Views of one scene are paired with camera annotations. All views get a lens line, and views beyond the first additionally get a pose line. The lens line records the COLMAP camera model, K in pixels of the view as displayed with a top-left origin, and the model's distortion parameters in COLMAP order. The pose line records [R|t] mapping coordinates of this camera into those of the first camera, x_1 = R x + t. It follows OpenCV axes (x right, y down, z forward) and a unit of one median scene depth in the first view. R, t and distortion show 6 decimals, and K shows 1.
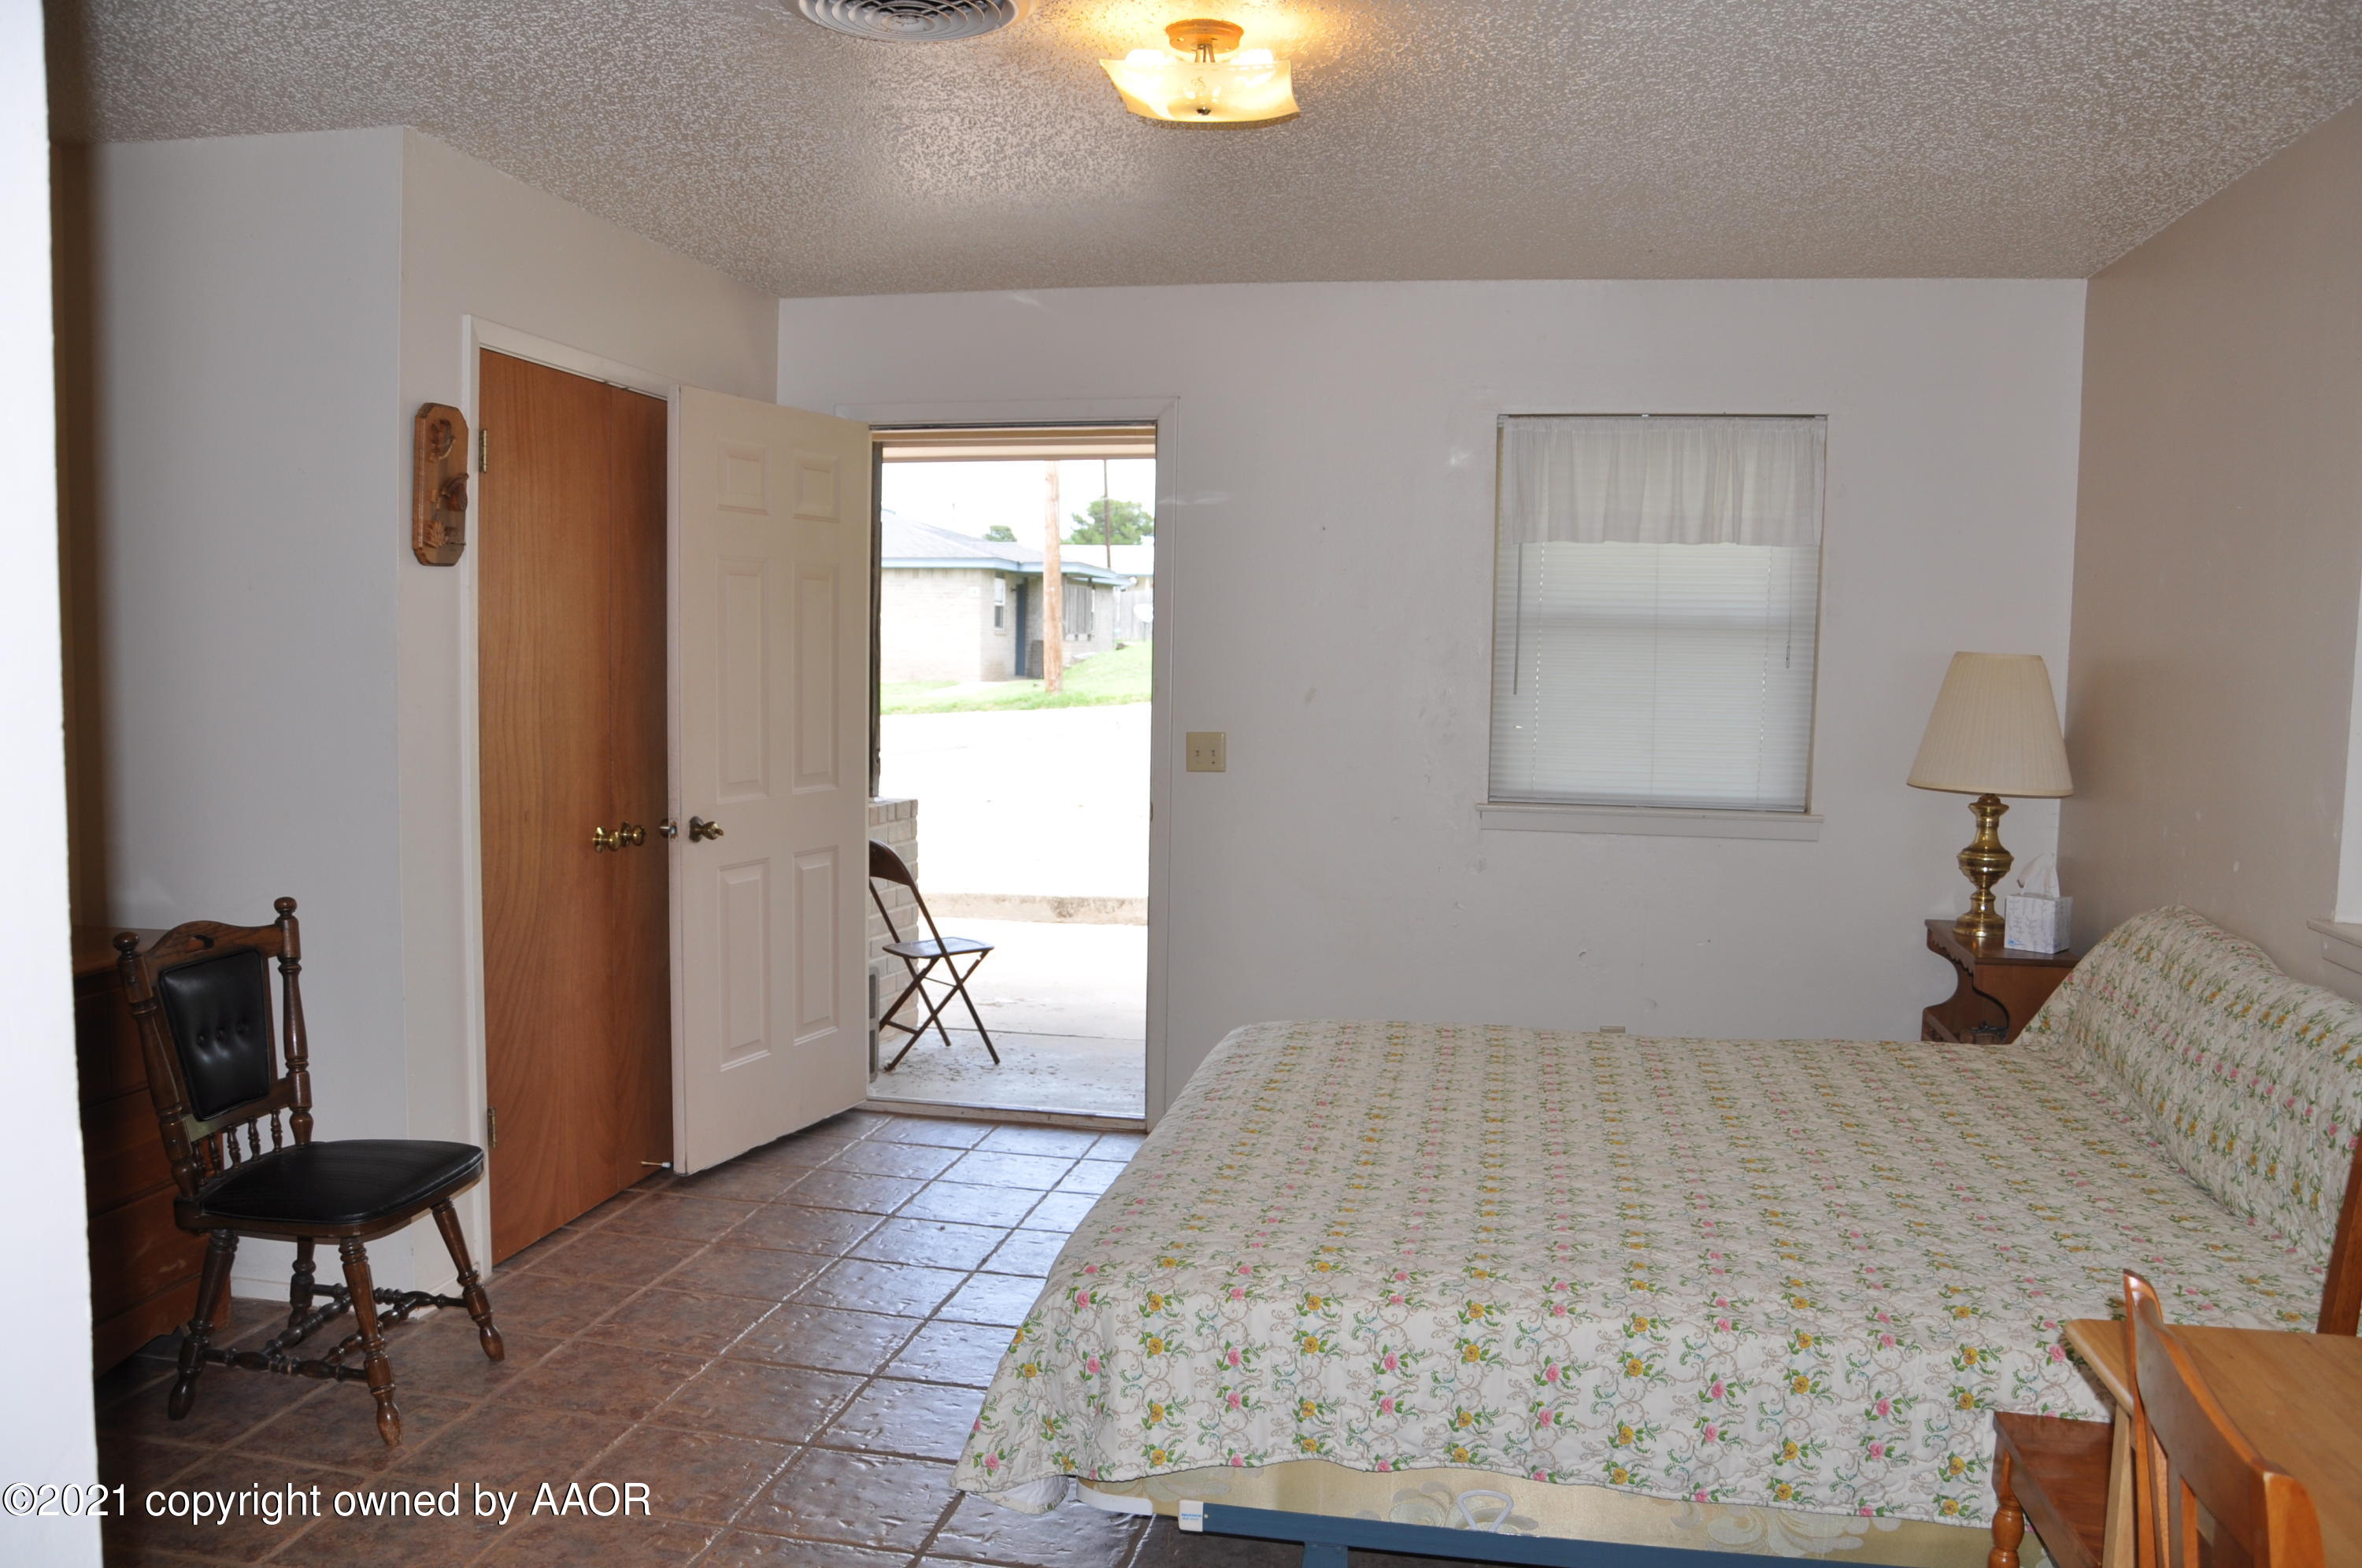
lens RADIAL K [[1840.6, 0, 1174.0], [0, 1840.6, 808.7], [0, 0, 1]] dist [-0.165235, 0.128541]
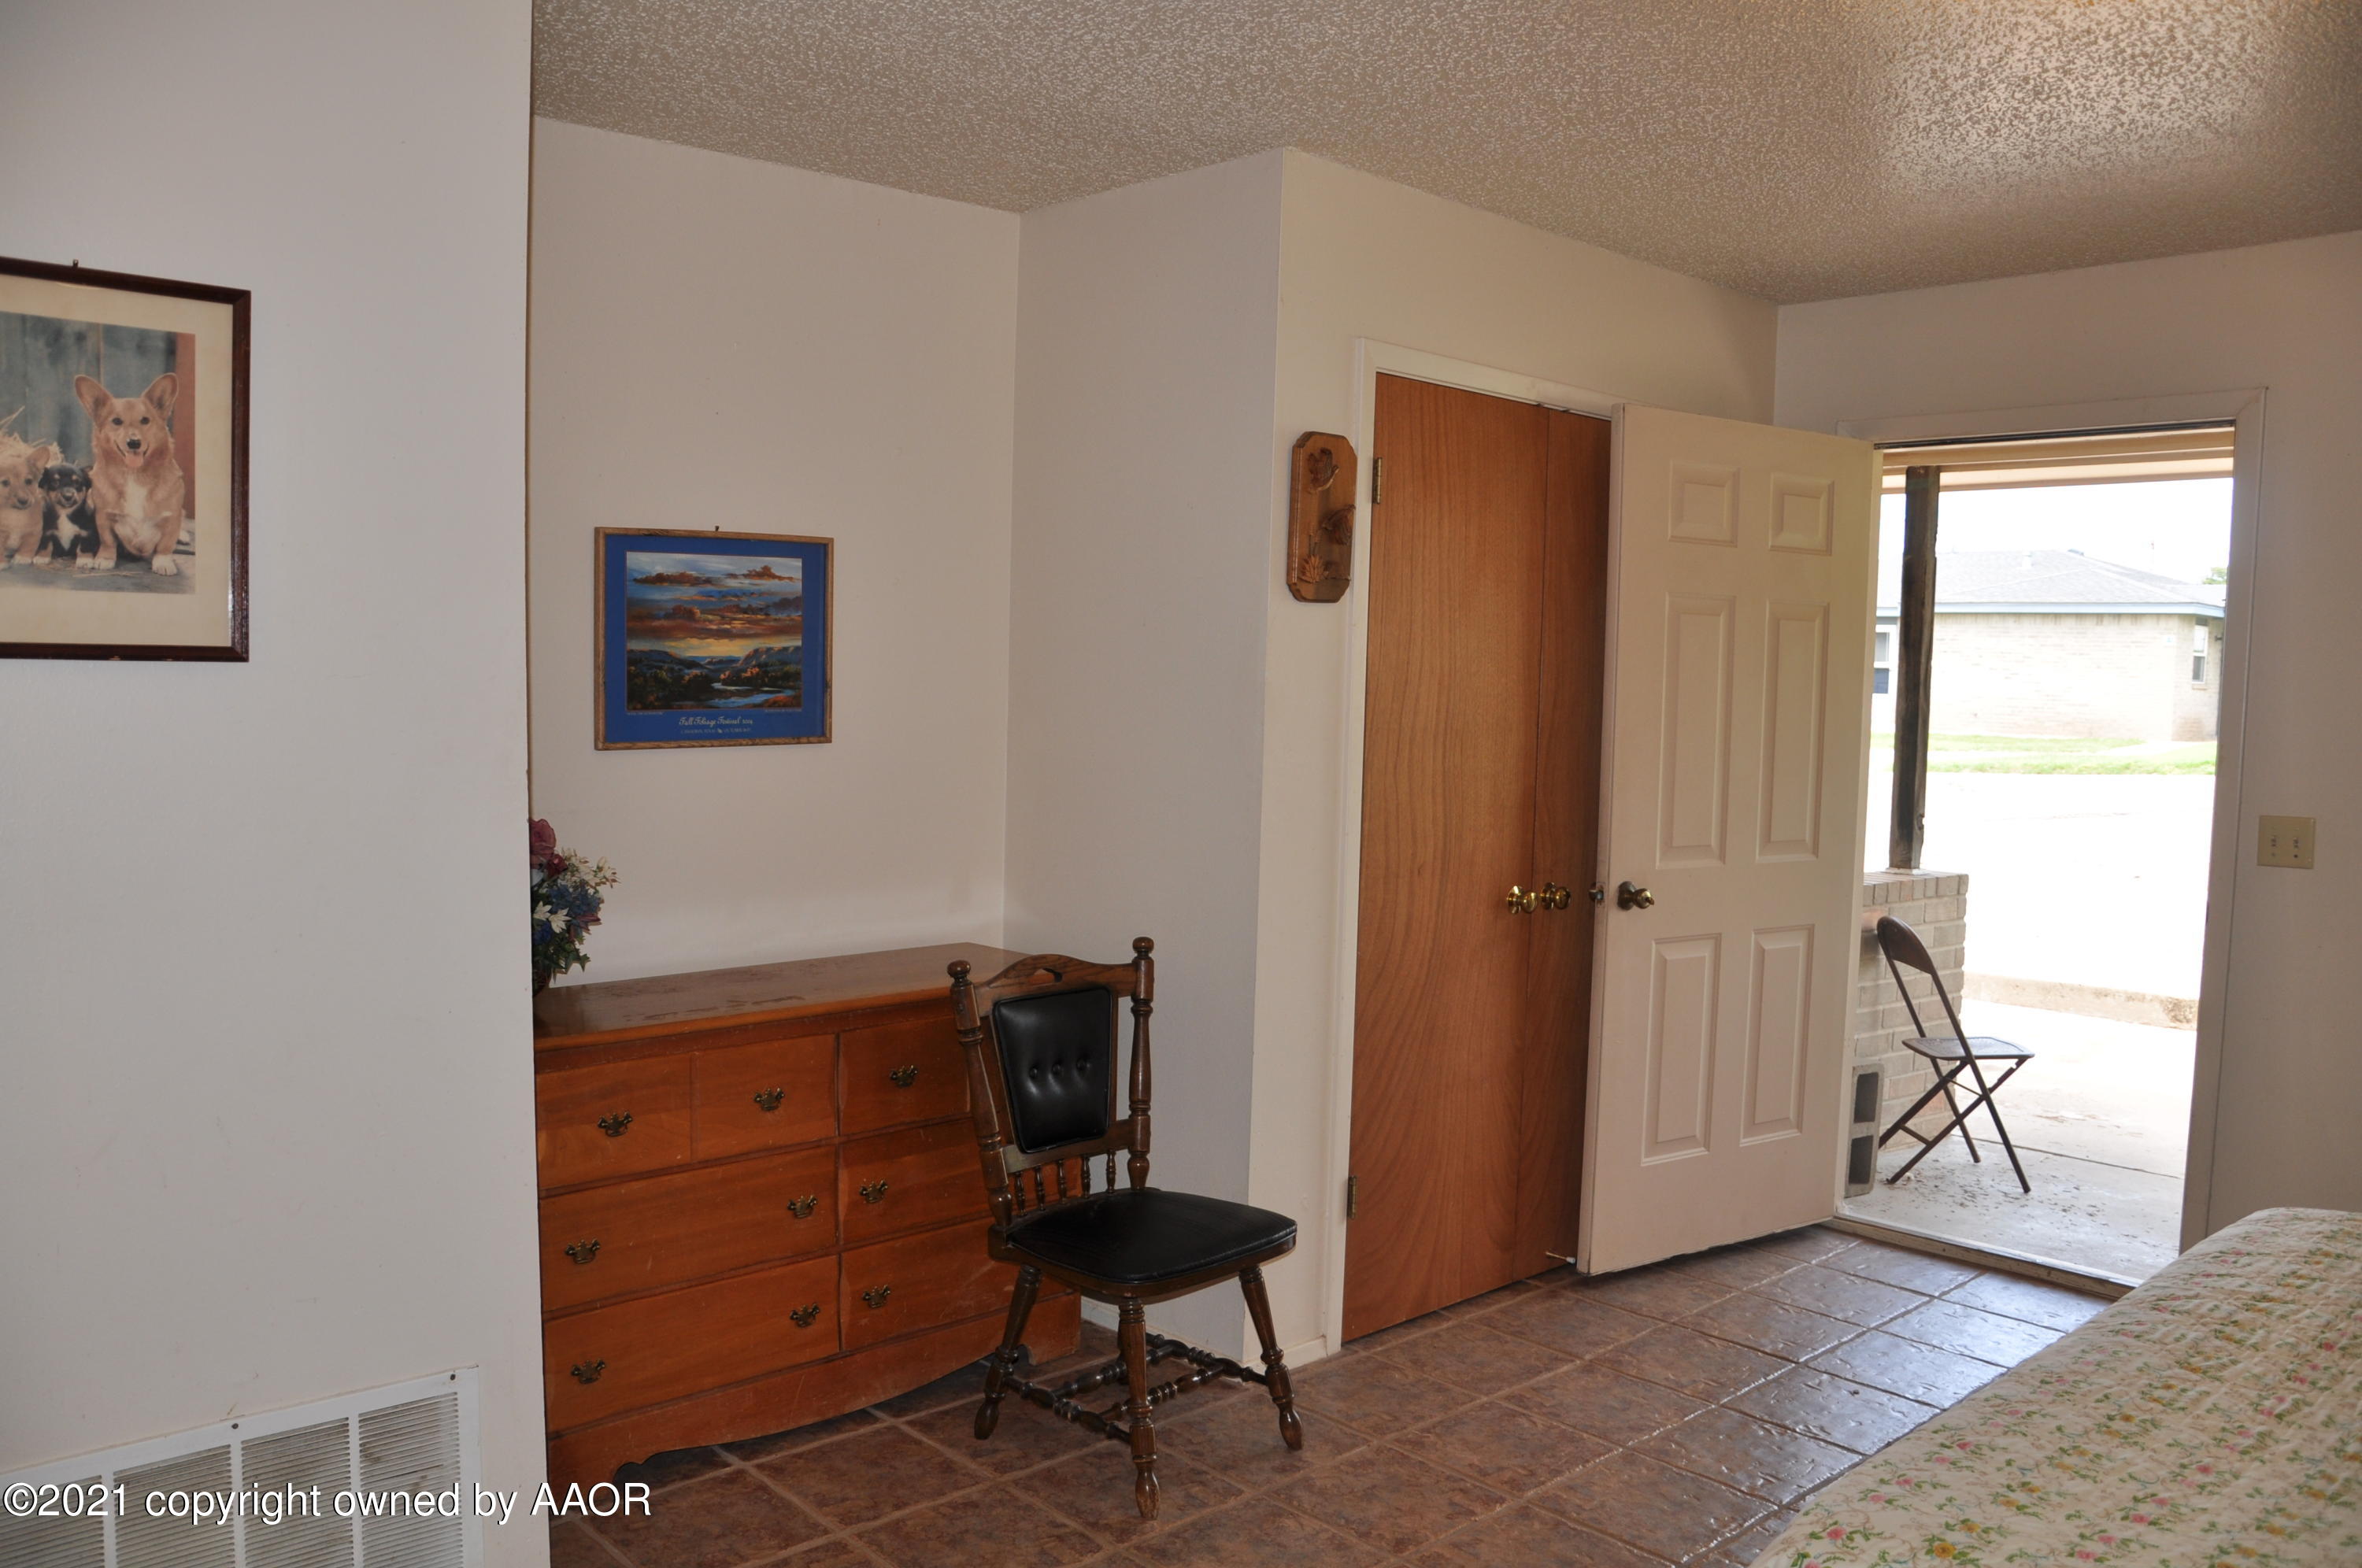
lens RADIAL K [[1840.6, 0, 1174.0], [0, 1840.6, 808.7], [0, 0, 1]] dist [-0.165235, 0.128541]
pose [[0.806453, 0.047309, -0.589403, 0.096656], [-0.062047, 0.998062, -0.004787, -0.015180], [0.588034, 0.040431, 0.807825, 0.156457]]
